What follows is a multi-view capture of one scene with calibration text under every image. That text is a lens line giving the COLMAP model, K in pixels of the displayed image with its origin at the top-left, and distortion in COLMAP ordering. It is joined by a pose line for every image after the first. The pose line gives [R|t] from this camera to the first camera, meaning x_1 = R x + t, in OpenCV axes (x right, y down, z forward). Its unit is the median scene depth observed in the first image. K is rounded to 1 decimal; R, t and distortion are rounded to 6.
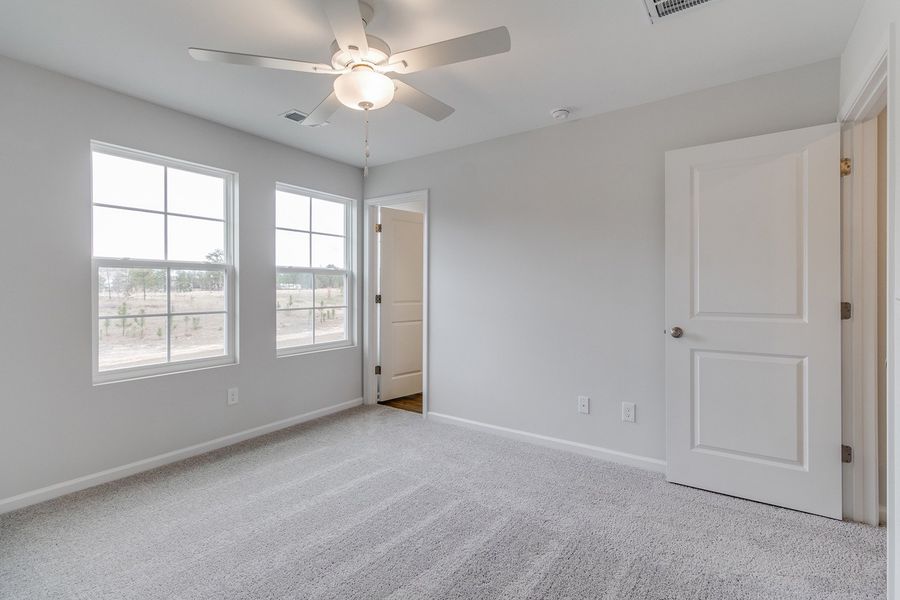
lens RADIAL K [[416.8, 0, 469.3], [0, 416.8, 287.9], [0, 0, 1]] dist [0.000917, 0.000009]
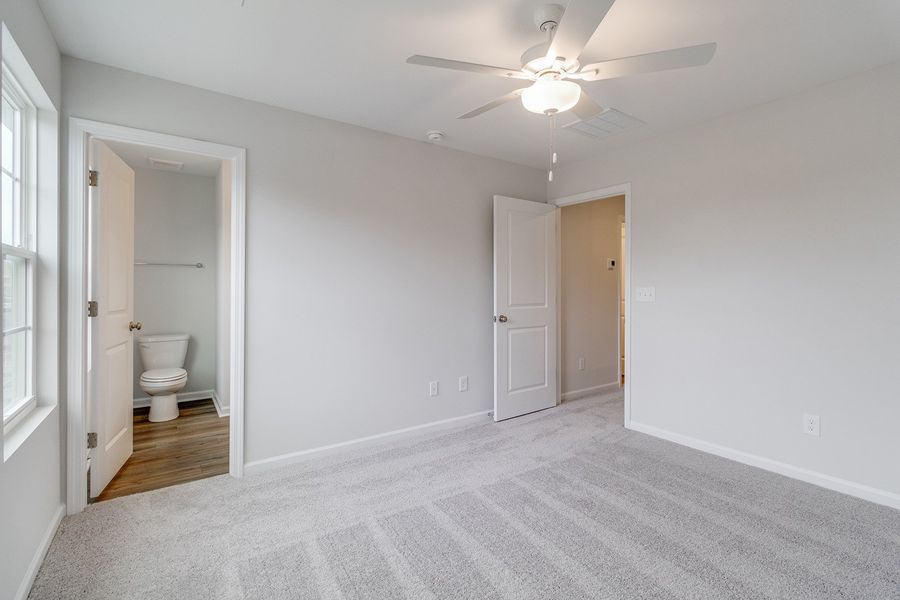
lens RADIAL K [[413.5, 0, 450.2], [0, 413.5, 291.8], [0, 0, 1]] dist [-0.001264, 0.000110]
pose [[0.358939, -0.004142, 0.933352, -0.559179], [0.000781, 0.999991, 0.004138, 0.002242], [-0.933361, -0.000757, 0.358939, 0.380054]]
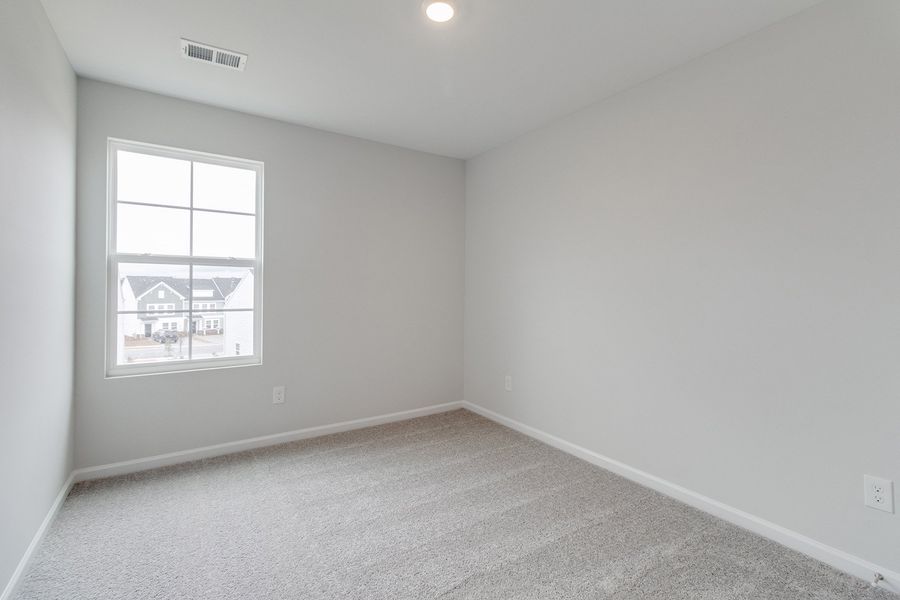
lens RADIAL K [[413.5, 0, 448.3], [0, 413.5, 292.5], [0, 0, 1]] dist [-0.001264, 0.000110]
pose [[0.925407, 0.015514, -0.378657, 0.304855], [-0.011275, 0.999847, 0.013410, 0.000584], [0.378807, -0.008140, 0.925440, 0.463089]]
